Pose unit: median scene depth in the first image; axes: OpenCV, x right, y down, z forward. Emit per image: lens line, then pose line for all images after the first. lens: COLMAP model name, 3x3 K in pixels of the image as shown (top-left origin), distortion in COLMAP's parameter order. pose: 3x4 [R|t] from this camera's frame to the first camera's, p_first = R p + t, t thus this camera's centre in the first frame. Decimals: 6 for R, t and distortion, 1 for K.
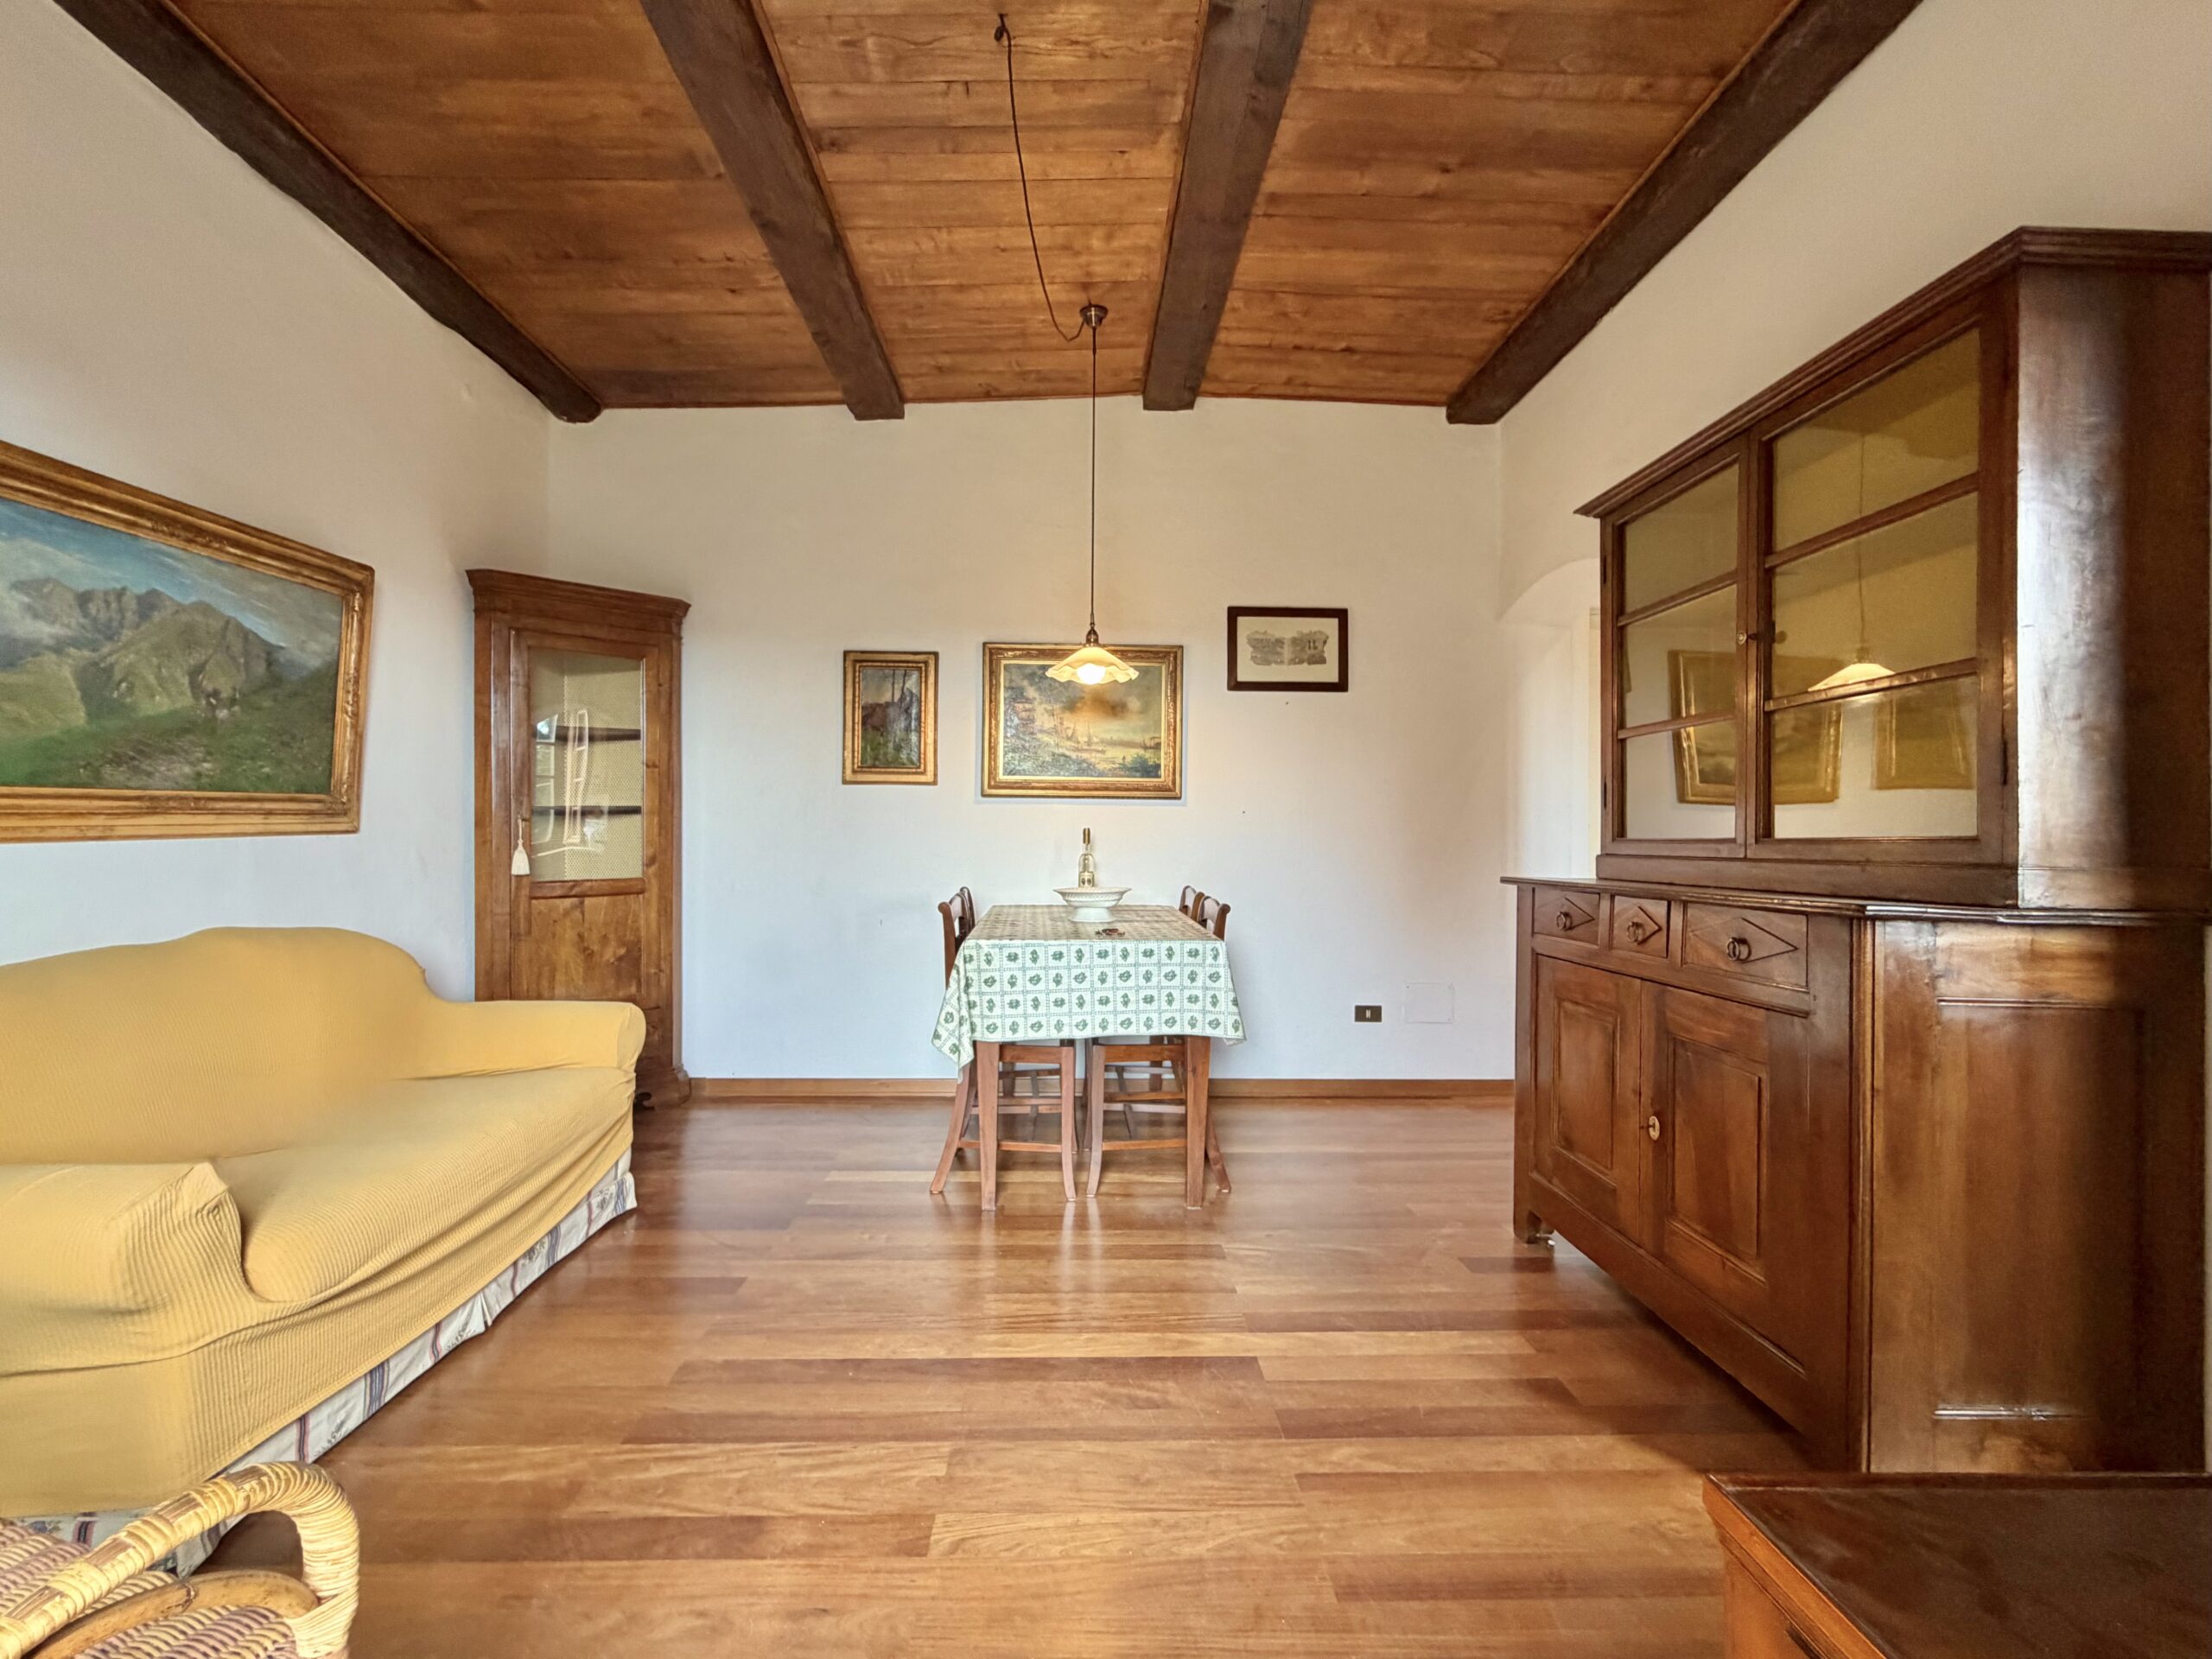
lens RADIAL K [[894.6, 0, 1098.3], [0, 894.6, 827.6], [0, 0, 1]] dist [0.017609, 0.000362]
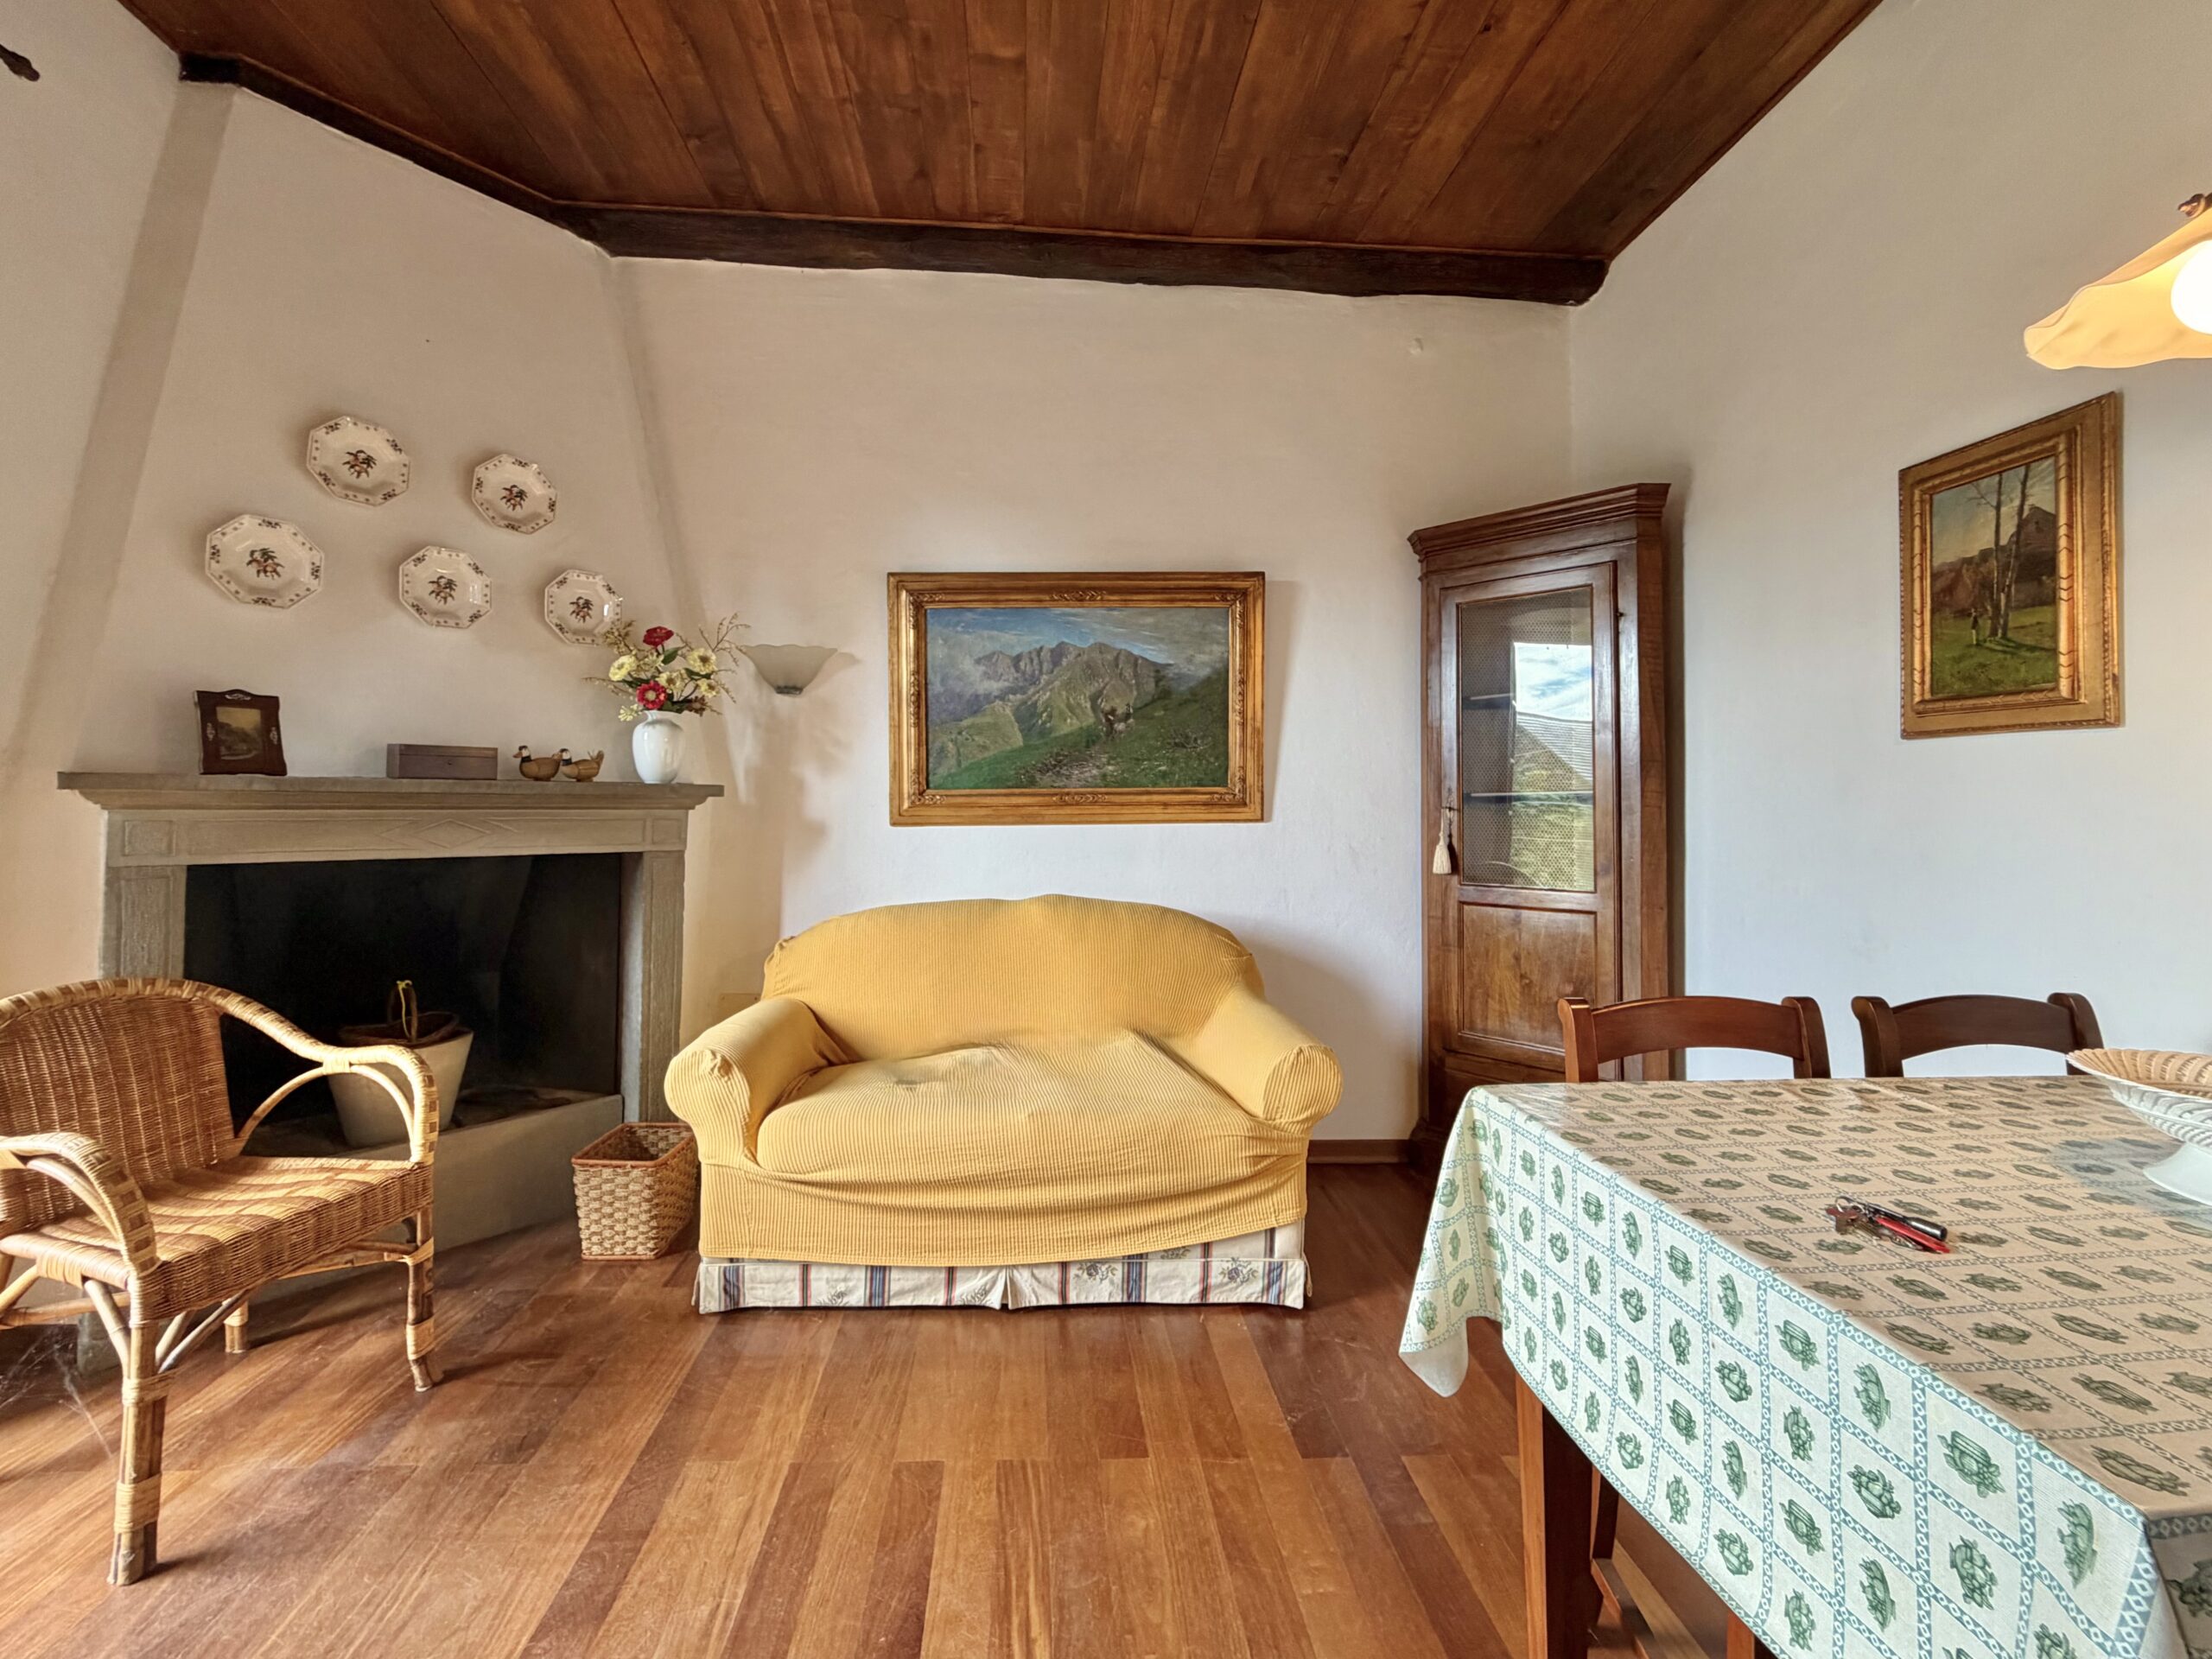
lens RADIAL K [[972.9, 0, 1083.7], [0, 972.9, 771.8], [0, 0, 1]] dist [0.009803, 0.000132]
pose [[0.043040, -0.029800, -0.998629, 0.400699], [-0.005741, 0.999531, -0.030074, -0.021028], [0.999057, 0.007027, 0.042848, 0.916237]]
